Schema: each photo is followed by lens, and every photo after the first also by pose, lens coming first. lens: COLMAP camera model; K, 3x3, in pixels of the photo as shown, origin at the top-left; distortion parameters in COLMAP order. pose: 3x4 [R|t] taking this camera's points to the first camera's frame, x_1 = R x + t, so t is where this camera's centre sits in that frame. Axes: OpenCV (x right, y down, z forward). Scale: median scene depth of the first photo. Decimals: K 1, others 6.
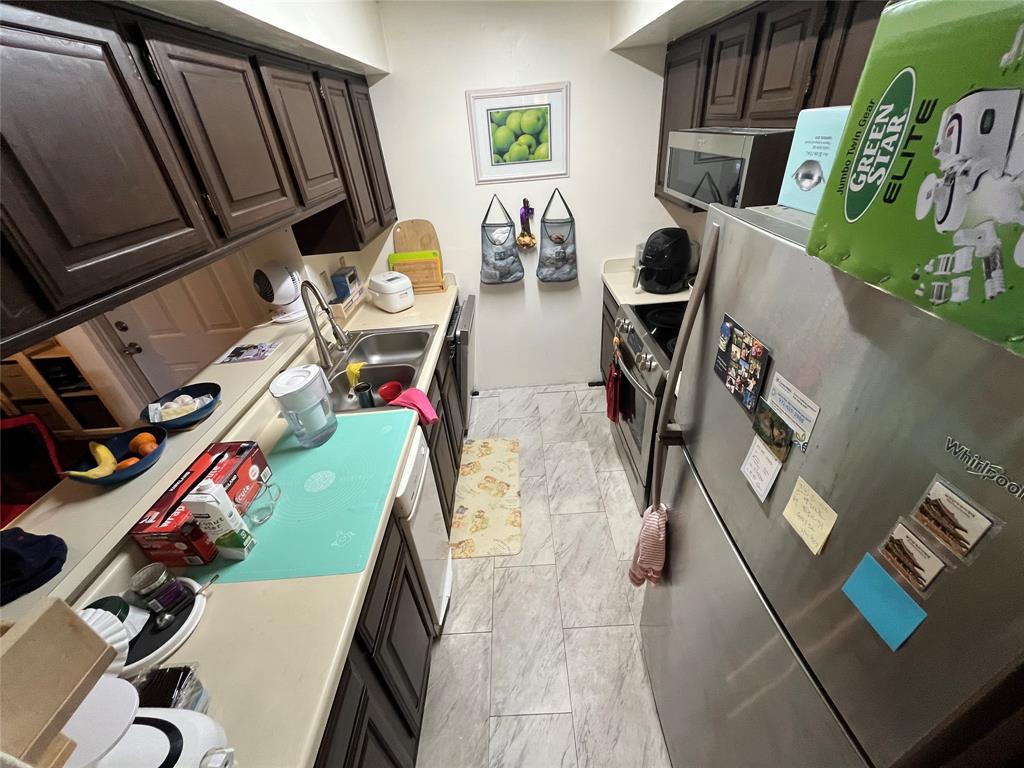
lens RADIAL K [[413.7, 0, 511.0], [0, 413.7, 383.8], [0, 0, 1]] dist [-0.002212, 0.000165]
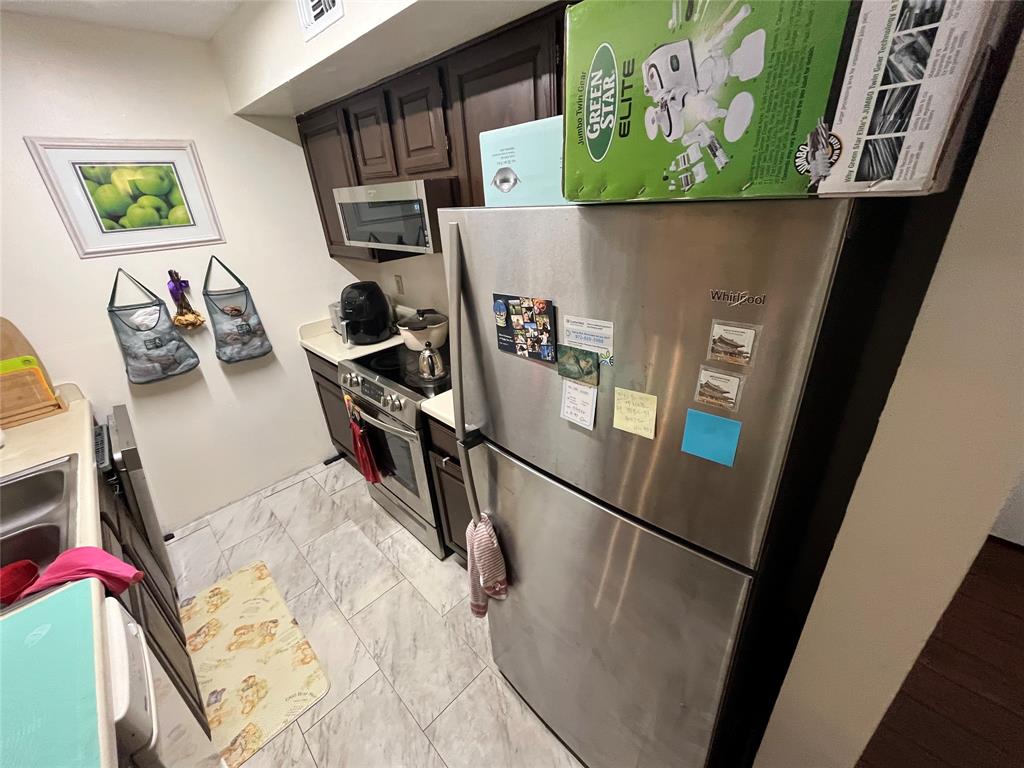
lens RADIAL K [[413.7, 0, 511.0], [0, 413.7, 383.8], [0, 0, 1]] dist [-0.002212, 0.000165]
pose [[0.718121, -0.262114, 0.644669, -0.084169], [0.373210, 0.926933, -0.038854, 0.043325], [-0.587381, 0.268499, 0.763474, 0.076413]]
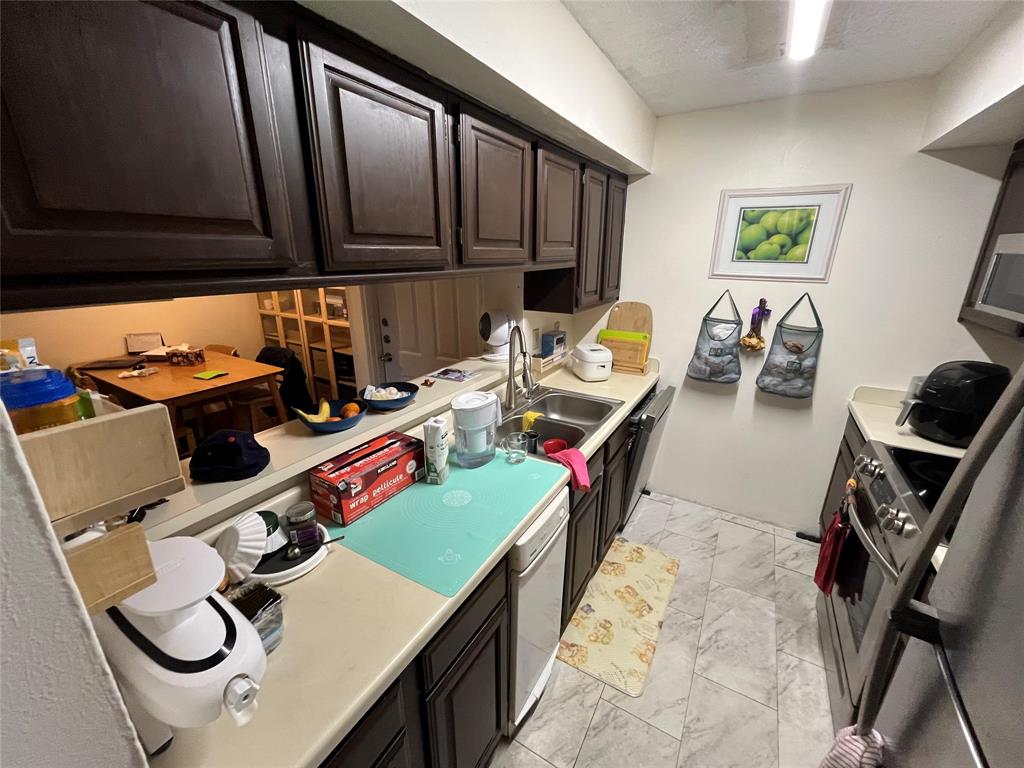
lens RADIAL K [[413.7, 0, 511.0], [0, 413.7, 383.8], [0, 0, 1]] dist [-0.002212, 0.000165]
pose [[0.852887, 0.241776, -0.462739, 0.035128], [-0.339015, 0.930505, -0.138668, 0.046356], [0.397055, 0.275144, 0.875582, 0.056676]]
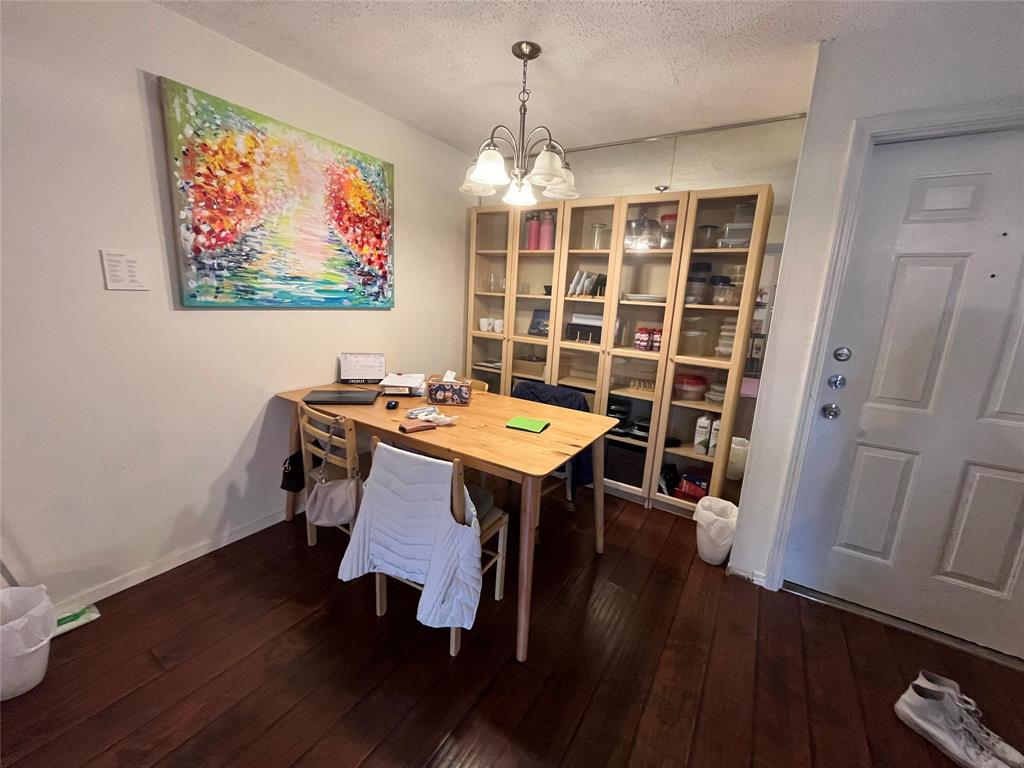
lens RADIAL K [[413.7, 0, 511.0], [0, 413.7, 383.8], [0, 0, 1]] dist [-0.002212, 0.000165]
pose [[0.832374, 0.237817, -0.500597, -1.222231], [-0.390638, 0.892485, -0.225549, 0.328946], [0.393136, 0.383293, 0.835781, 0.107001]]
